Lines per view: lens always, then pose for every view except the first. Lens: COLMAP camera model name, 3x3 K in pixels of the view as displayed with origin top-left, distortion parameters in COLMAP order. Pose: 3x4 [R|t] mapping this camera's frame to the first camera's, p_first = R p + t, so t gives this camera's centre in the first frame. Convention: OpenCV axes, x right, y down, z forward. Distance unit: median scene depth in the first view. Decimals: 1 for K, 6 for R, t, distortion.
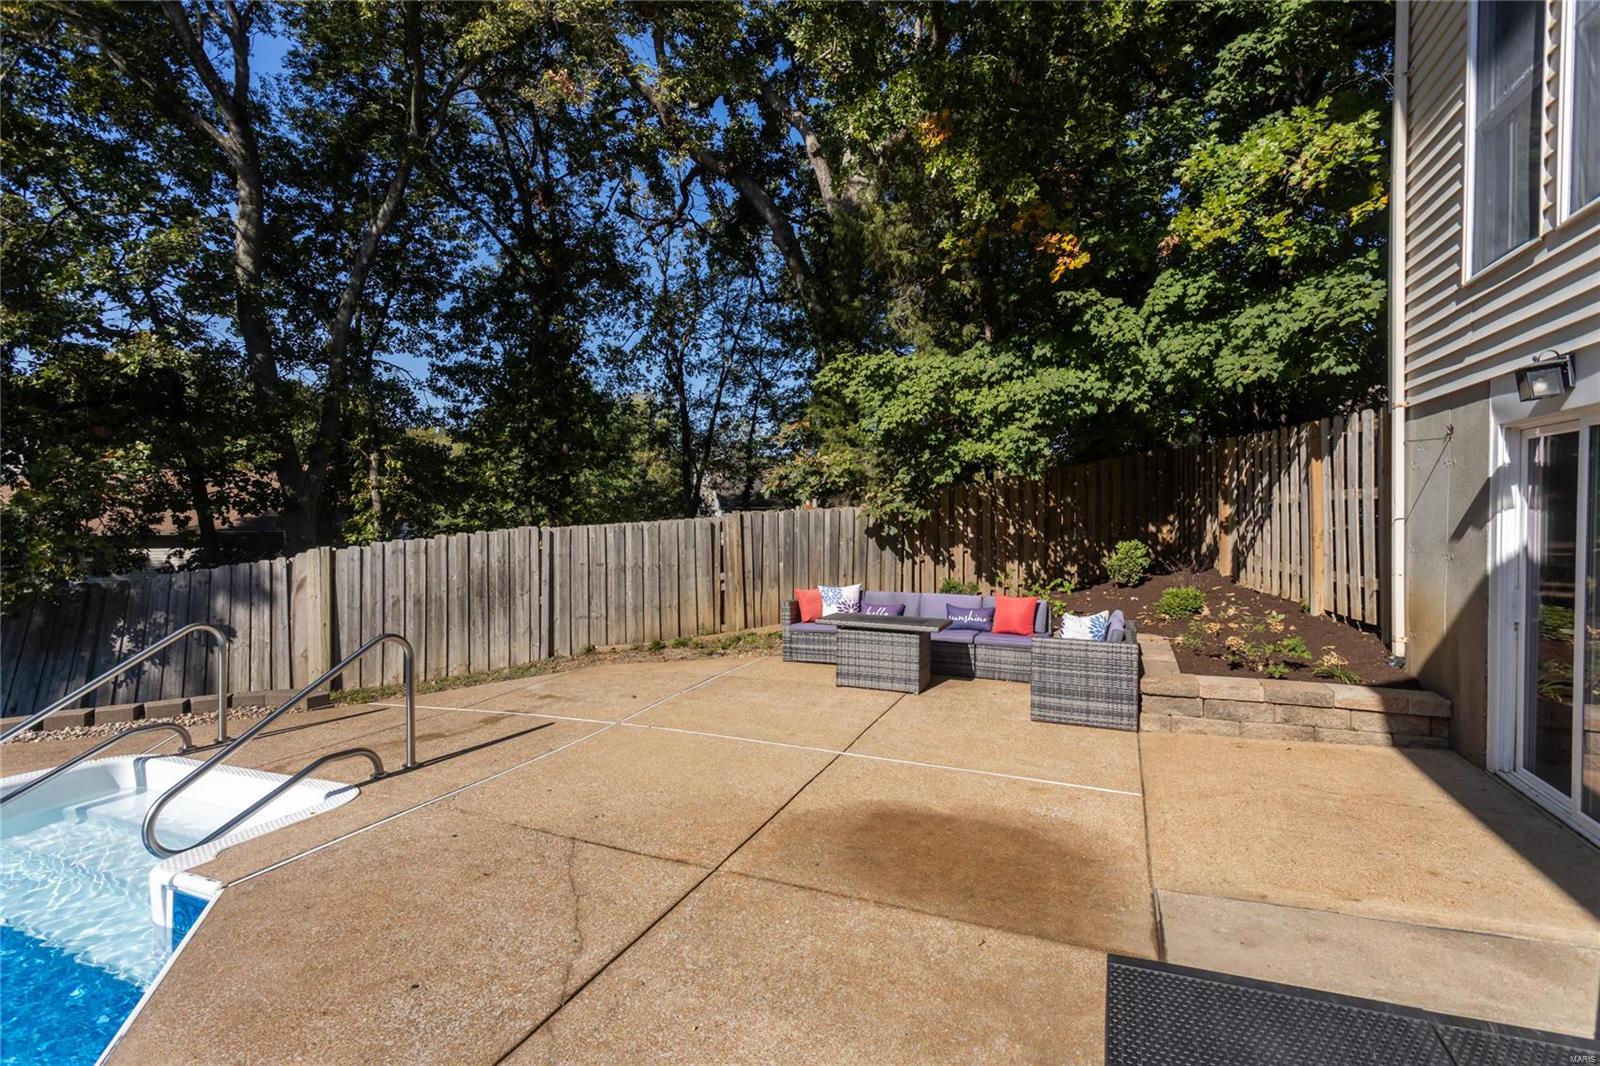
lens RADIAL K [[748.9, 0, 798.3], [0, 748.9, 518.1], [0, 0, 1]] dist [0.001862, 0.001684]
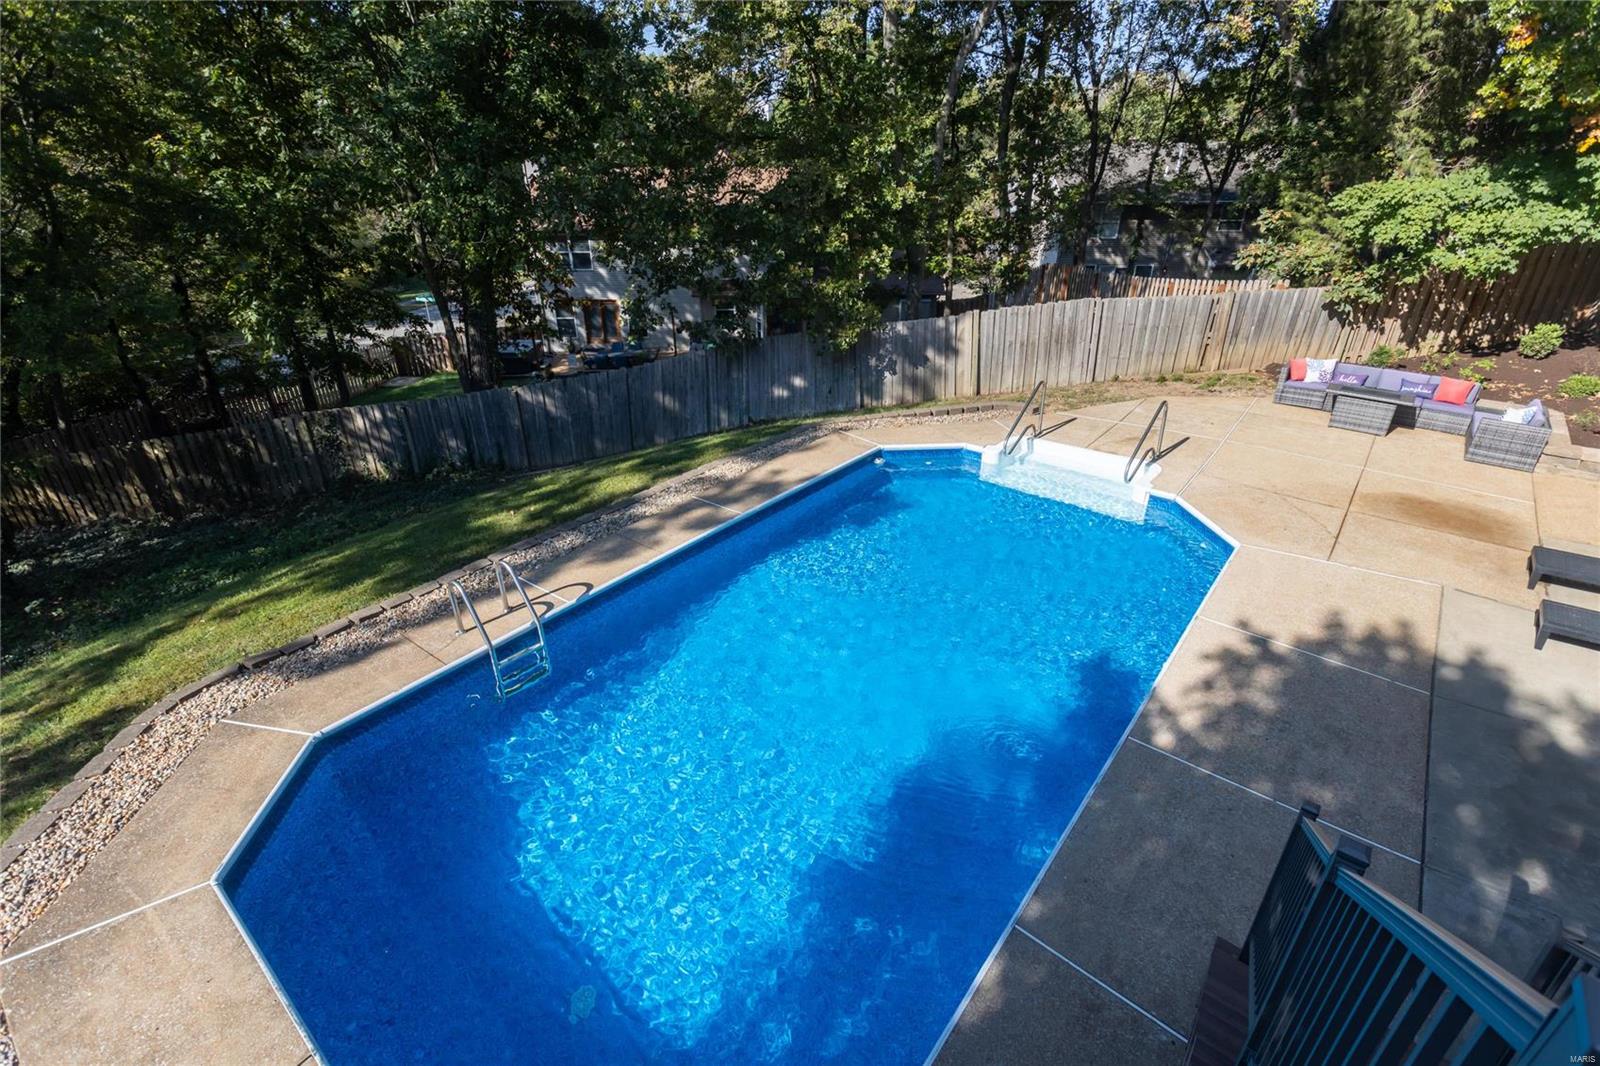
lens RADIAL K [[721.1, 0, 800.0], [0, 721.1, 522.2], [0, 0, 1]] dist [-0.004630, 0.000386]
pose [[0.955269, 0.129952, -0.265656, -0.669301], [0.002318, 0.894965, 0.446131, -0.342537], [0.295728, -0.426791, 0.854631, -0.949486]]
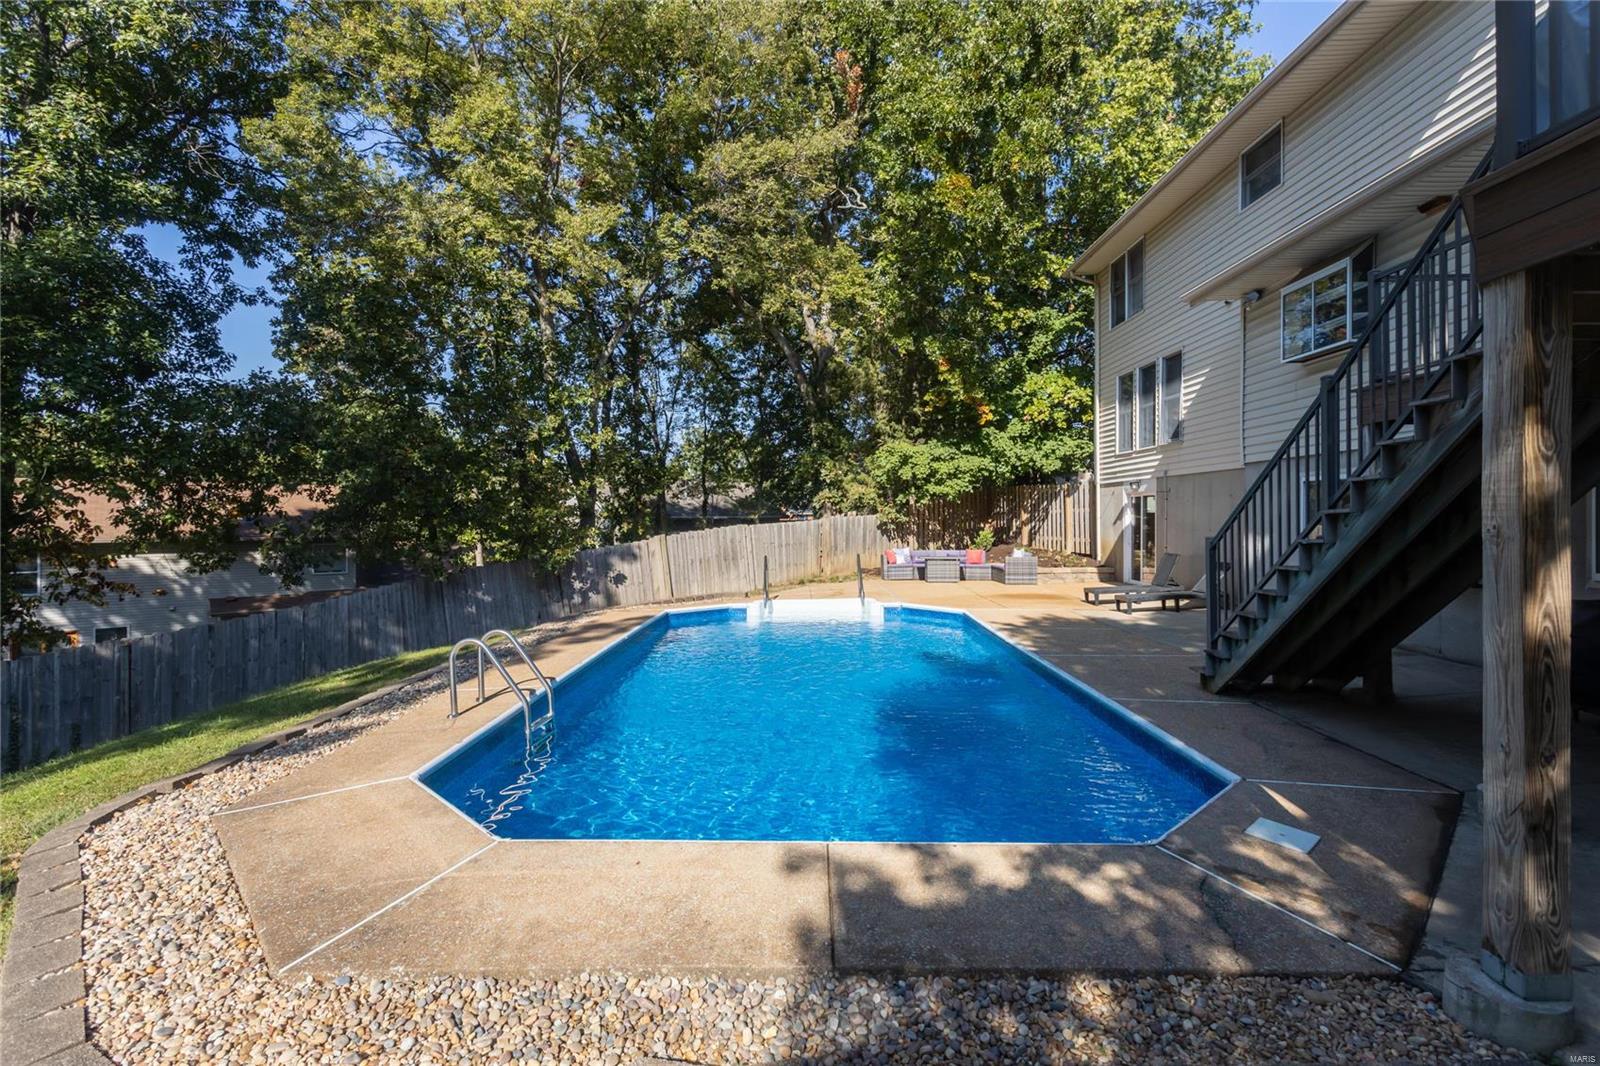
lens RADIAL K [[748.9, 0, 798.3], [0, 748.9, 518.1], [0, 0, 1]] dist [0.001862, 0.001684]
pose [[0.930617, -0.000511, 0.365995, -1.329003], [0.005331, 0.999912, -0.012160, 0.028188], [-0.365956, 0.013267, 0.930537, -1.281966]]
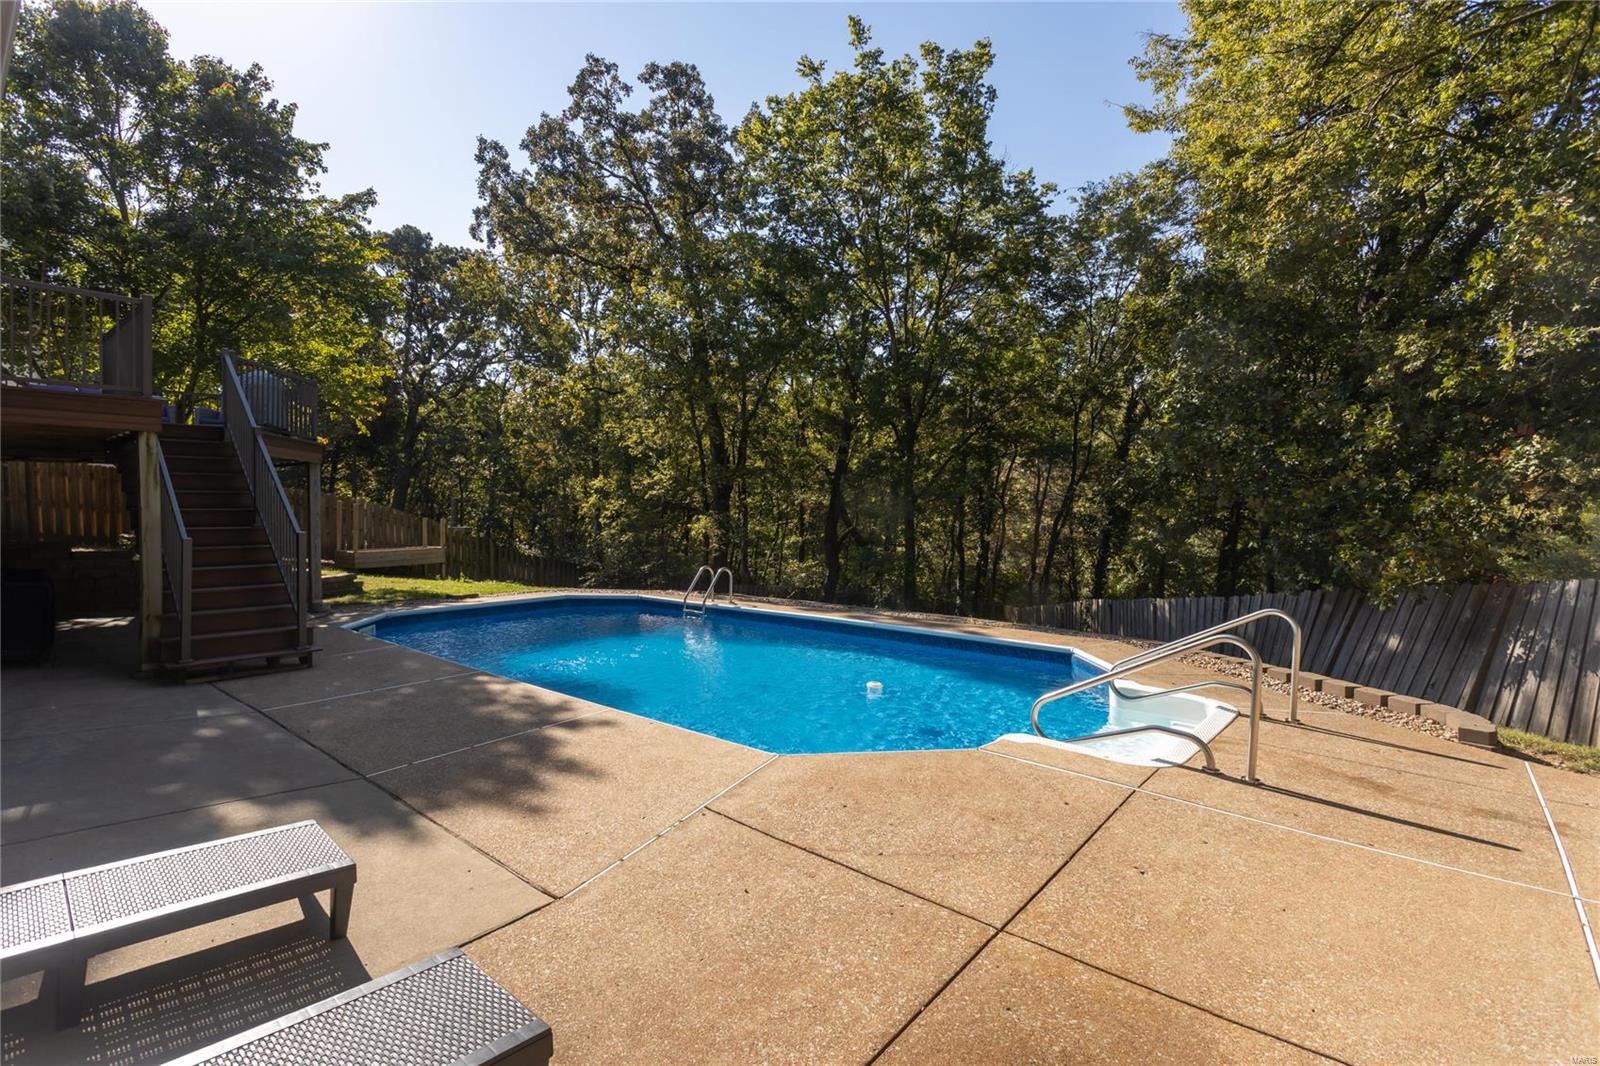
lens RADIAL K [[748.9, 0, 798.3], [0, 748.9, 518.1], [0, 0, 1]] dist [0.001862, 0.001684]
pose [[-0.312934, 0.015891, -0.949642, 0.386316], [-0.013309, 0.999688, 0.021114, -0.008932], [0.949682, 0.019246, -0.312625, 0.521703]]
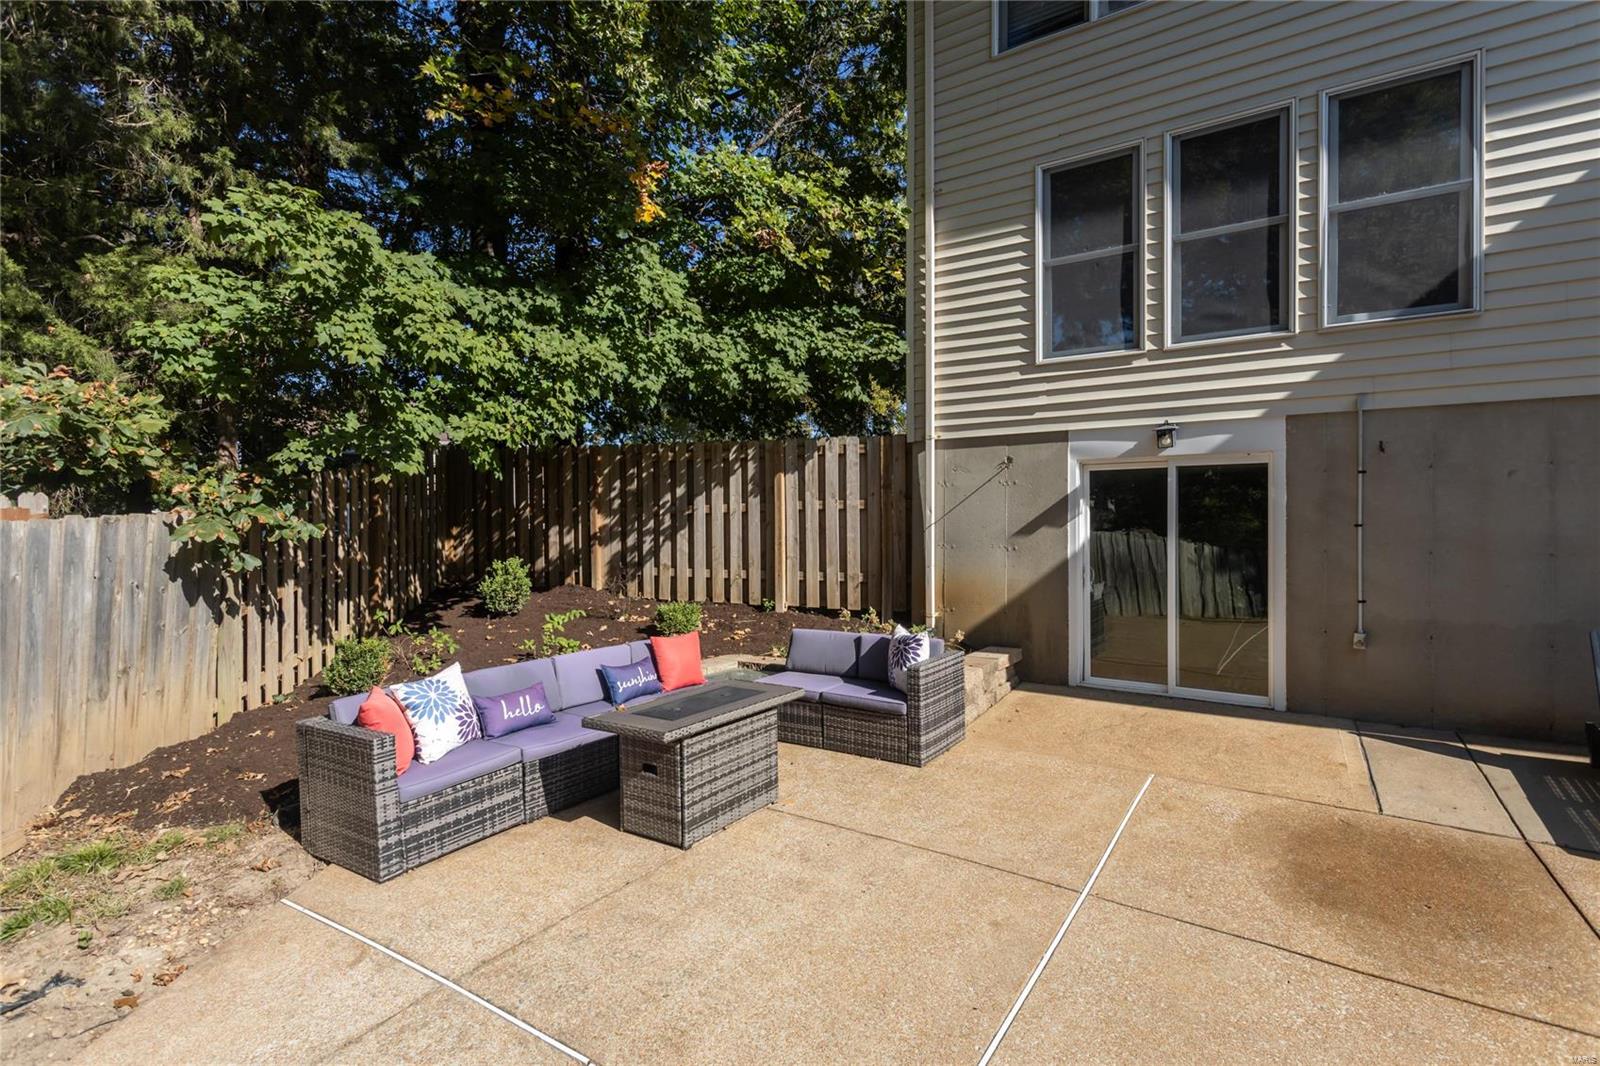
lens RADIAL K [[748.9, 0, 798.3], [0, 748.9, 518.1], [0, 0, 1]] dist [0.001862, 0.001684]
pose [[0.190575, 0.003090, 0.981668, -0.446862], [0.018811, 0.999800, -0.006799, -0.003070], [-0.981492, 0.019761, 0.190479, 0.813186]]
